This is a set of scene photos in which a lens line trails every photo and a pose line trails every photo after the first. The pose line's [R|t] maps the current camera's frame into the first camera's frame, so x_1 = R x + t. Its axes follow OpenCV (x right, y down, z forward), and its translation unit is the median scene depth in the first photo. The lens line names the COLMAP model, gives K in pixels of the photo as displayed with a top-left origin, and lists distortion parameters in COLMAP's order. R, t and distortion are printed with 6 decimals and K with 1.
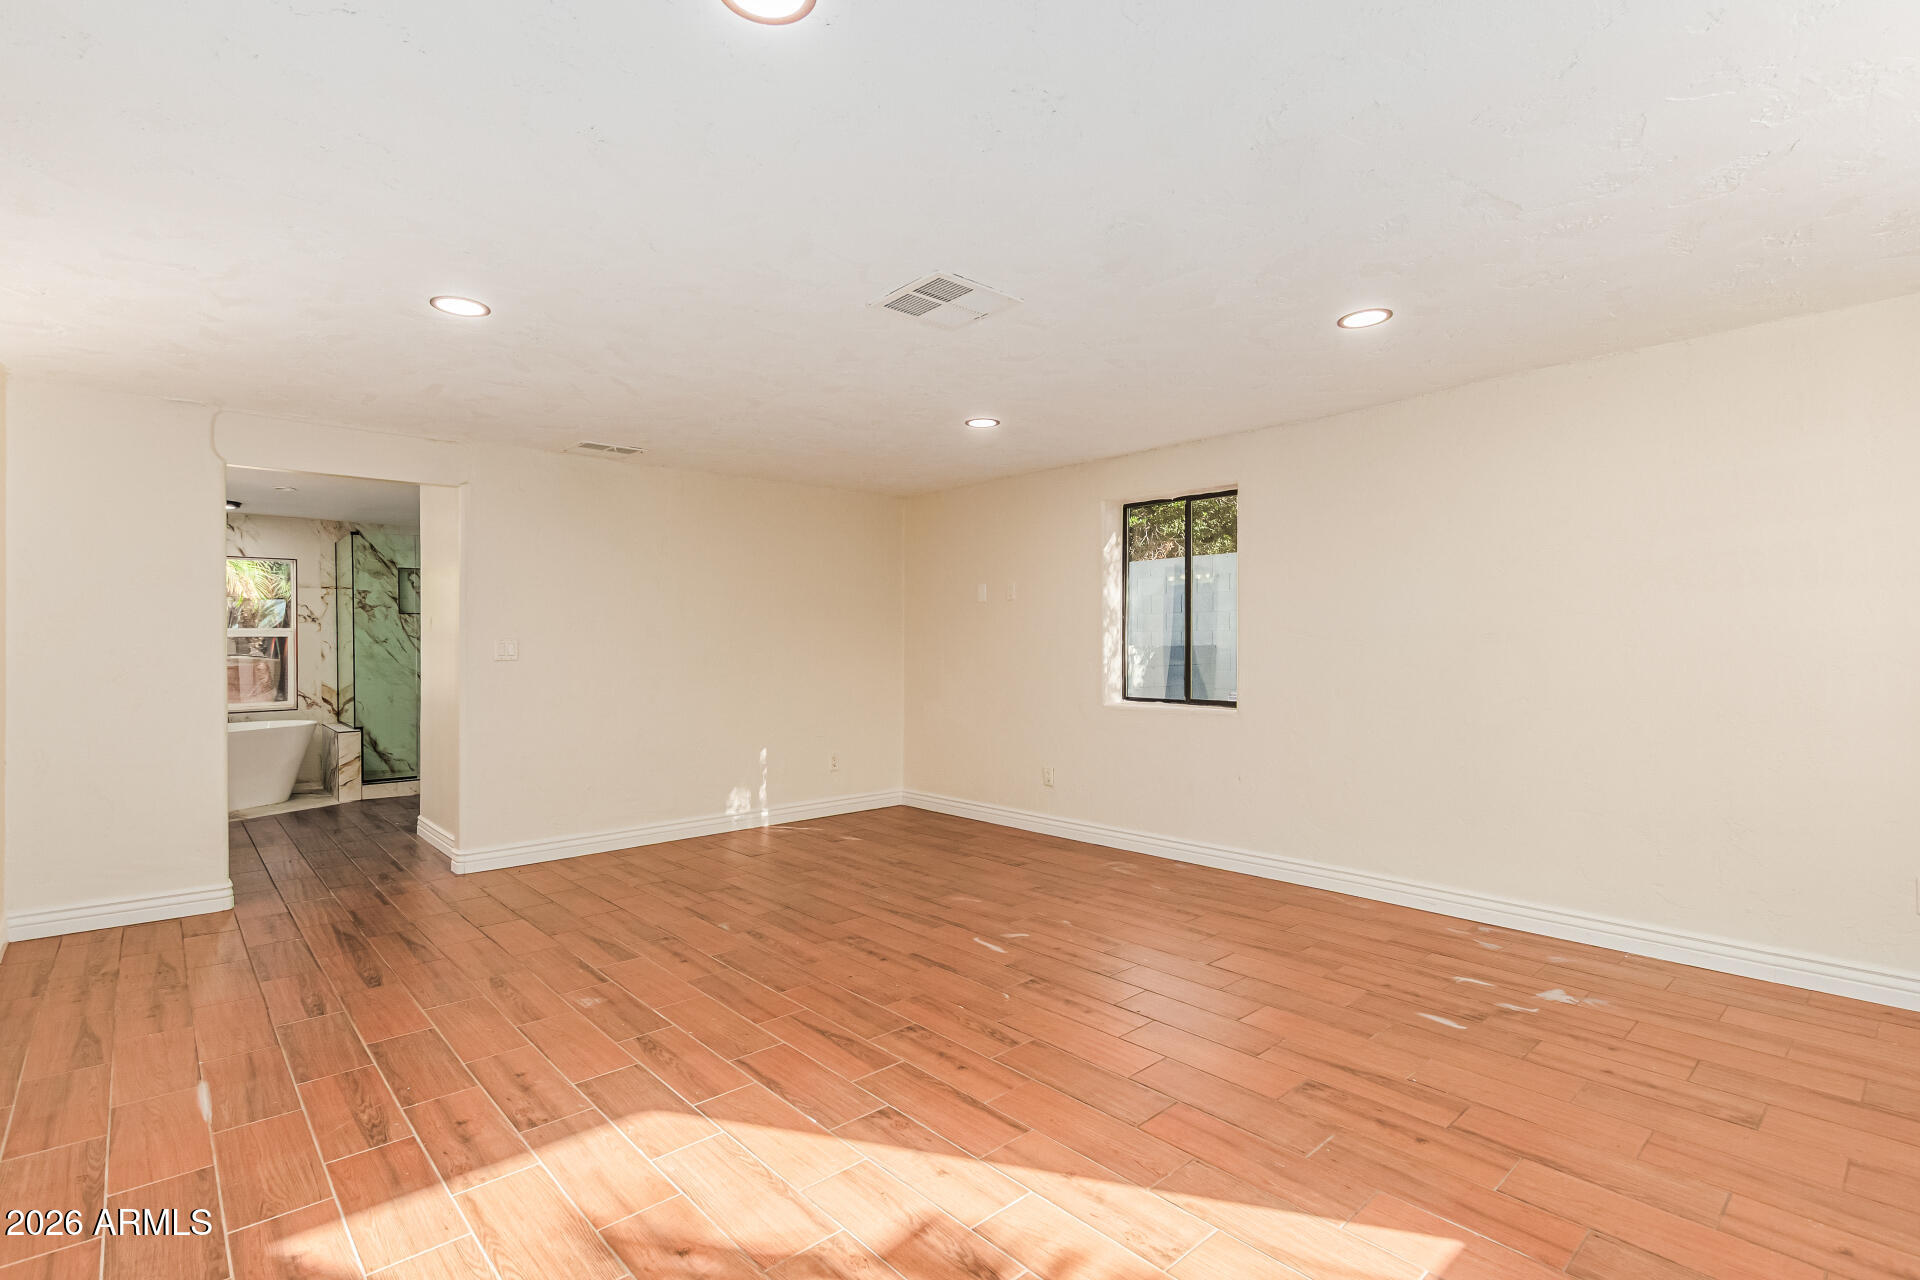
lens RADIAL K [[882.3, 0, 974.8], [0, 882.3, 643.2], [0, 0, 1]] dist [0.010708, 0.000026]
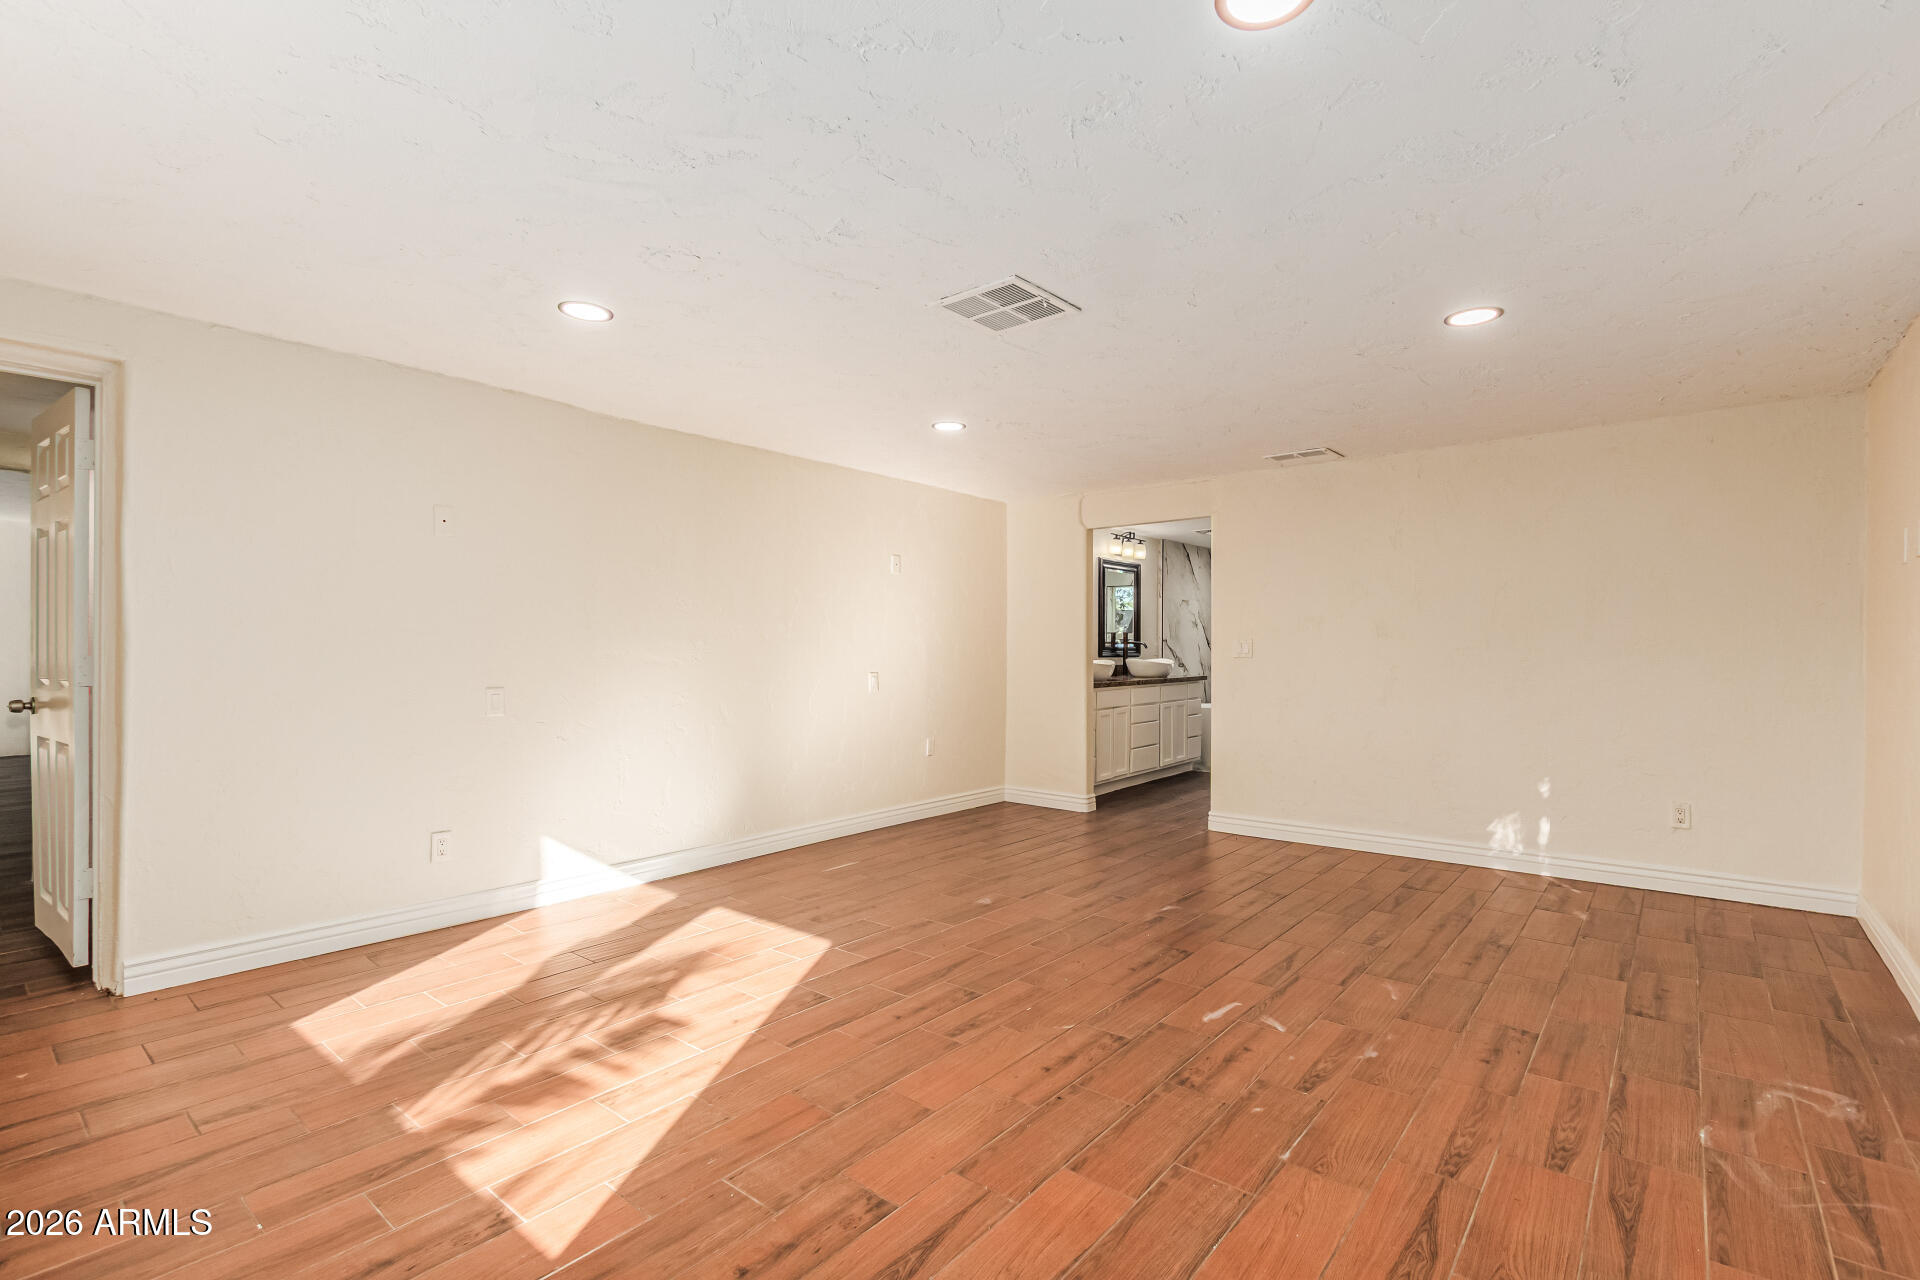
lens RADIAL K [[882.3, 0, 974.5], [0, 882.3, 647.0], [0, 0, 1]] dist [0.010708, 0.000026]
pose [[0.166080, 0.001893, -0.986111, 0.833962], [0.000807, 0.999998, 0.002056, 0.004478], [0.986112, -0.001137, 0.166078, 0.683523]]
